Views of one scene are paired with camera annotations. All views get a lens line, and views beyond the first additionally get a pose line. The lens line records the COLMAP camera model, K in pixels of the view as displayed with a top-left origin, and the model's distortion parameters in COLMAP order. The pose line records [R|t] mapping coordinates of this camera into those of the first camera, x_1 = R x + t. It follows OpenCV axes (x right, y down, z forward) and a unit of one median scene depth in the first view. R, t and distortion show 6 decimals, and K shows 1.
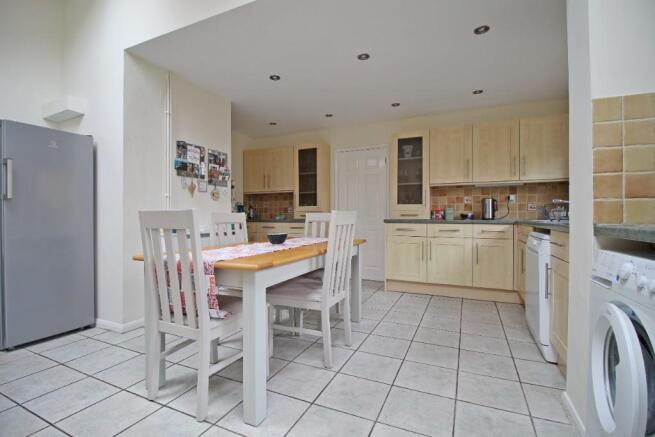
lens RADIAL K [[301.6, 0, 330.2], [0, 301.6, 217.2], [0, 0, 1]] dist [-0.004143, -0.004904]
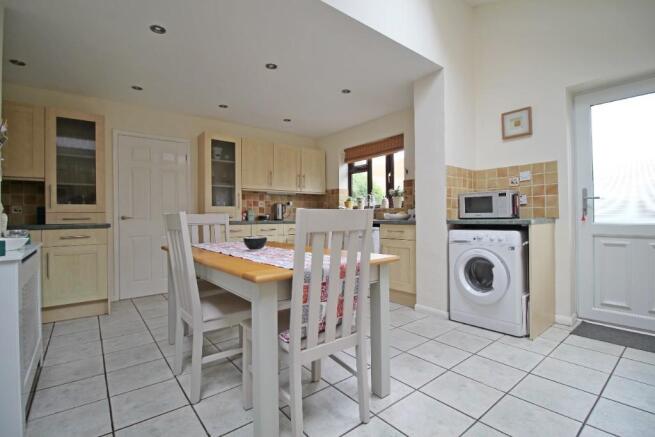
lens RADIAL K [[301.6, 0, 330.3], [0, 301.6, 216.8], [0, 0, 1]] dist [-0.004143, -0.004904]
pose [[0.438811, -0.005318, 0.898564, -0.494117], [0.014937, 0.999887, -0.001377, -0.000764], [-0.898455, 0.014026, 0.438841, 0.235222]]
